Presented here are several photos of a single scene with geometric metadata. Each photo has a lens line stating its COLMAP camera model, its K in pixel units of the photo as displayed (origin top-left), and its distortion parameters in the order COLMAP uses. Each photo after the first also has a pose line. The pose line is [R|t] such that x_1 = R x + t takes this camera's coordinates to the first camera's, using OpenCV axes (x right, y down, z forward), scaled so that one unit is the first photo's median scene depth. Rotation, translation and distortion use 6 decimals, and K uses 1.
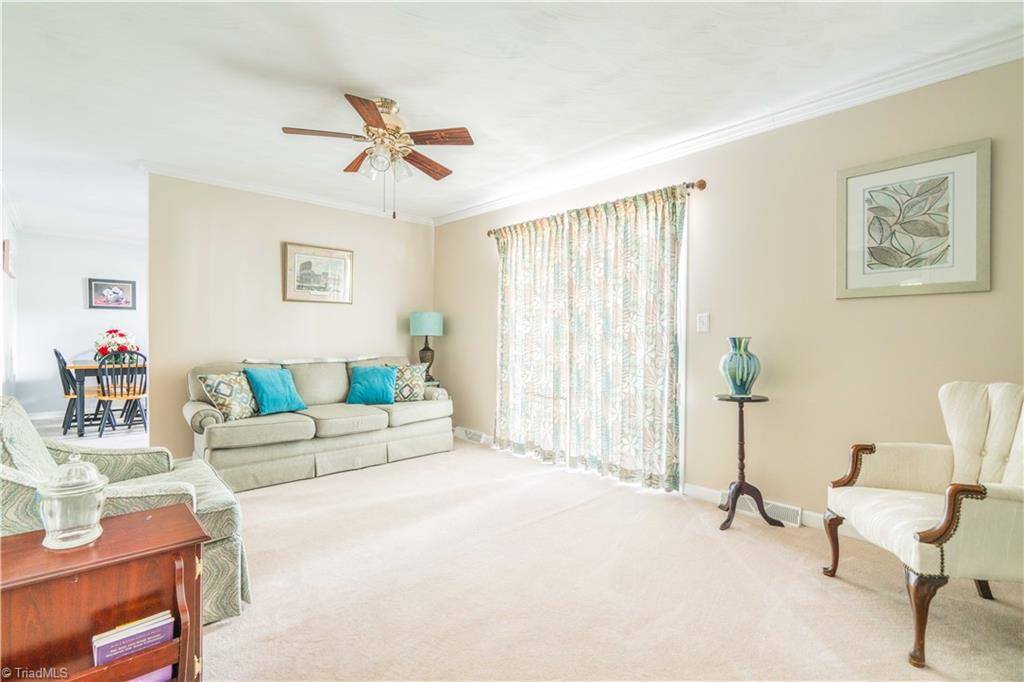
lens RADIAL K [[471.7, 0, 512.0], [0, 471.7, 341.0], [0, 0, 1]] dist [0.001348, 0.000123]
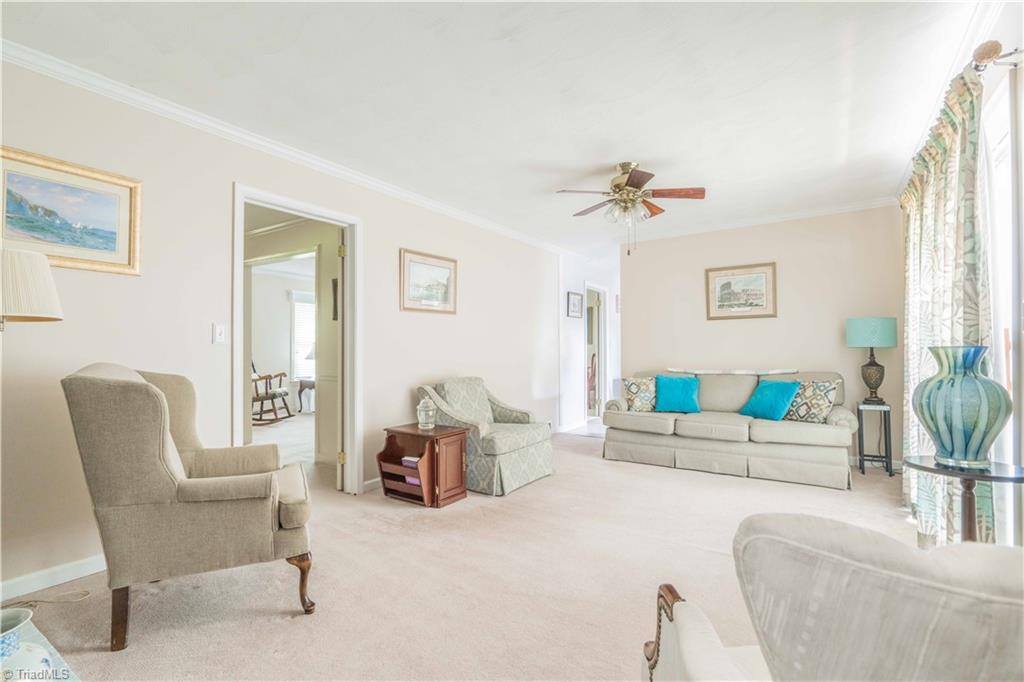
lens RADIAL K [[470.7, 0, 507.1], [0, 470.7, 336.0], [0, 0, 1]] dist [0.000477, 0.000494]
pose [[0.233457, -0.036351, -0.971687, 0.526776], [0.000484, 0.999305, -0.037268, -0.001481], [0.972367, 0.008230, 0.233313, 0.245040]]
